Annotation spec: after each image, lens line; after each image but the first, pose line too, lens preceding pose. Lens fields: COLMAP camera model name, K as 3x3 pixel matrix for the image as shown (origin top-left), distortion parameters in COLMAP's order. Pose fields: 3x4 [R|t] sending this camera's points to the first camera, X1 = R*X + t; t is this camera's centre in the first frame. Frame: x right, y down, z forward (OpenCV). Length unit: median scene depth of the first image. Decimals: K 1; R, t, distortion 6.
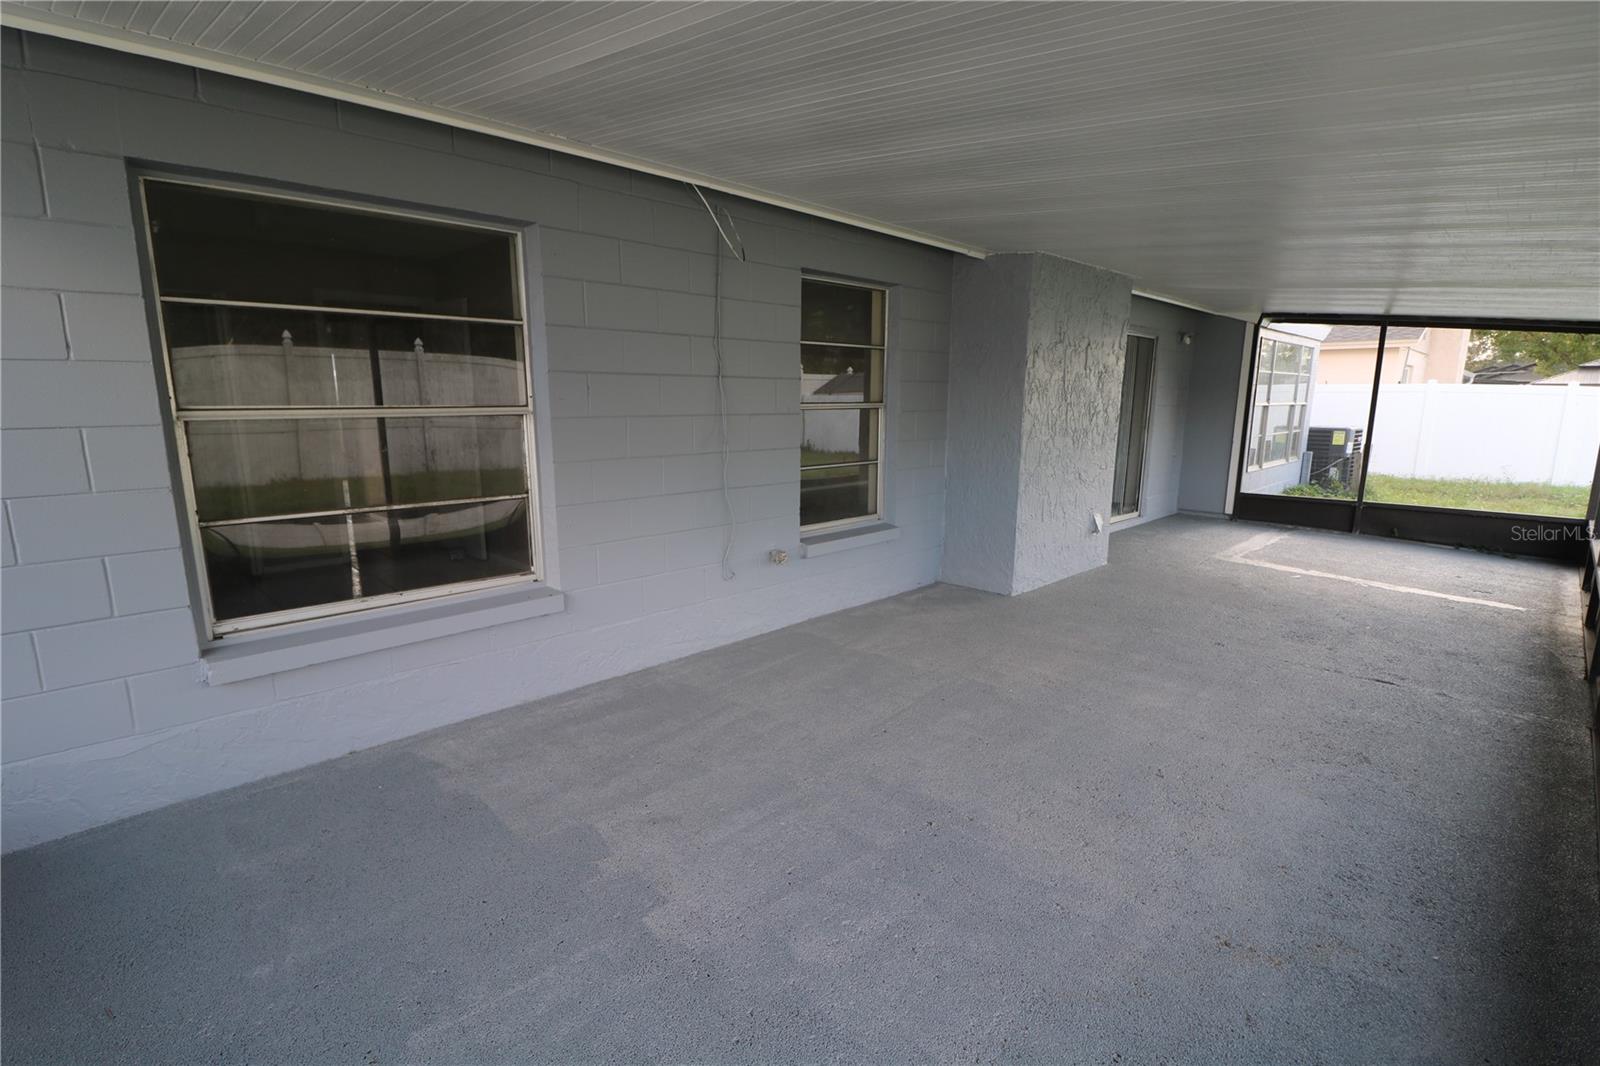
lens RADIAL K [[763.6, 0, 802.1], [0, 763.6, 540.0], [0, 0, 1]] dist [-0.000522, -0.010683]
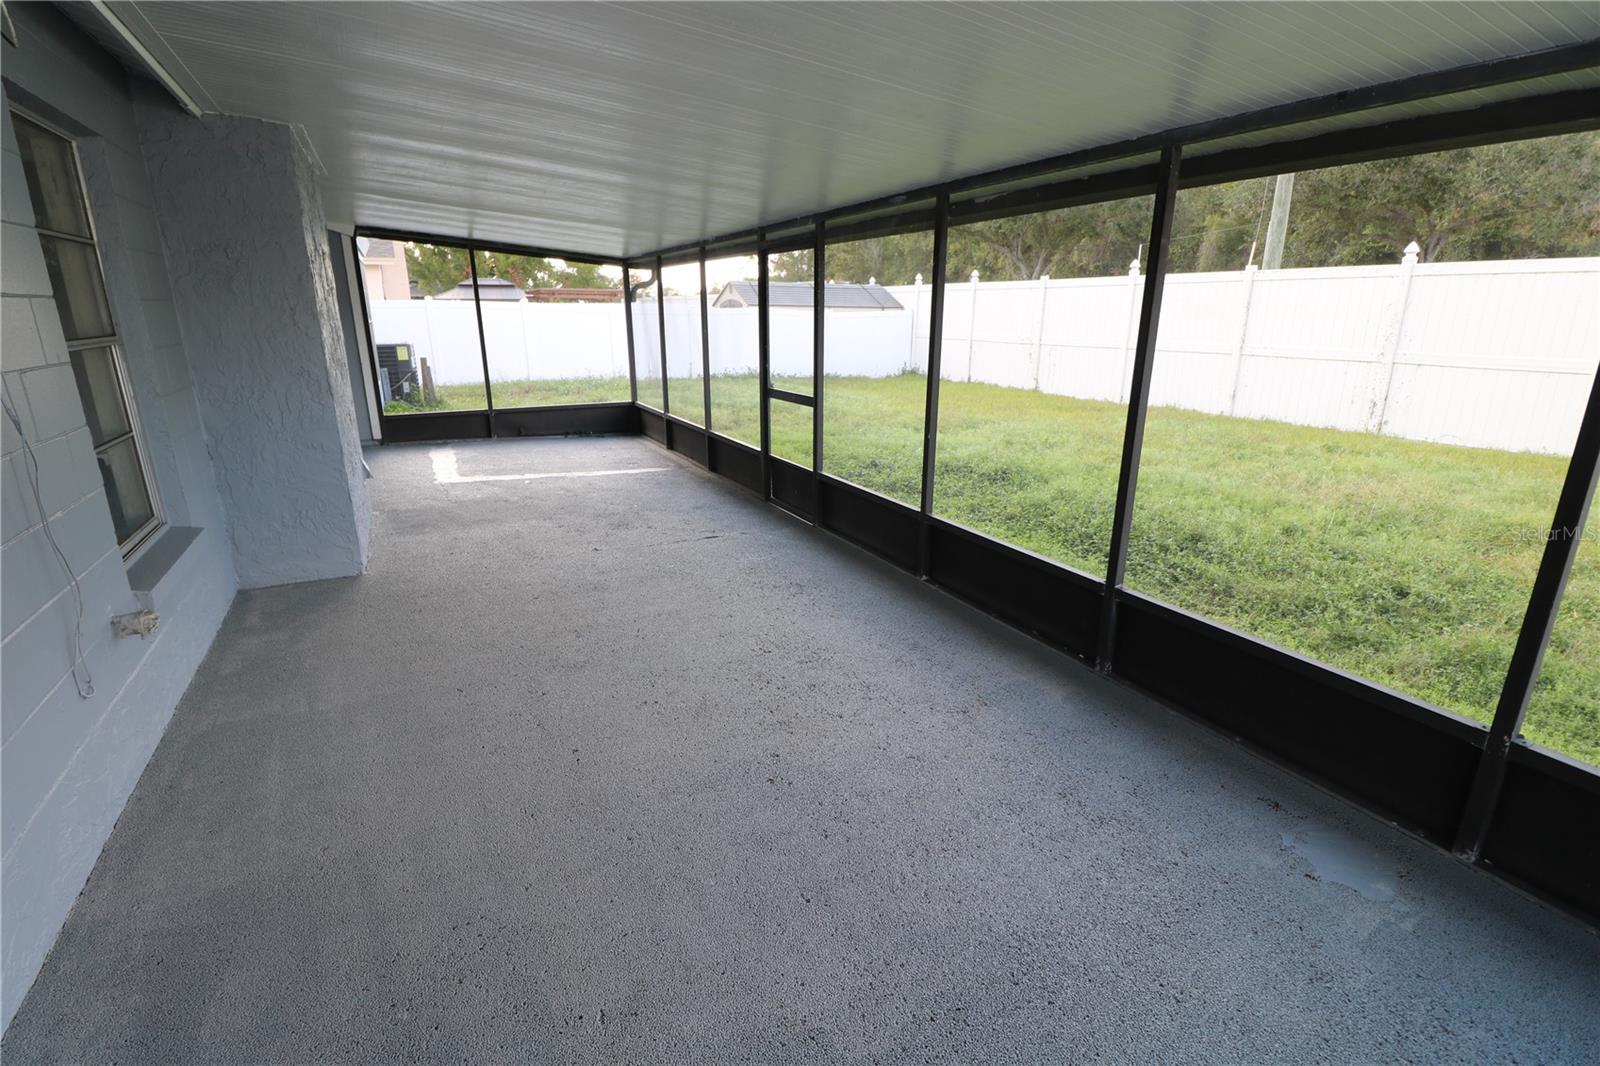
lens RADIAL K [[763.6, 0, 799.6], [0, 763.6, 535.2], [0, 0, 1]] dist [-0.000522, -0.010683]
pose [[0.325927, -0.268299, 0.906525, -0.303615], [0.175298, 0.959408, 0.220924, -0.065356], [-0.929001, 0.086907, 0.359729, 0.294419]]
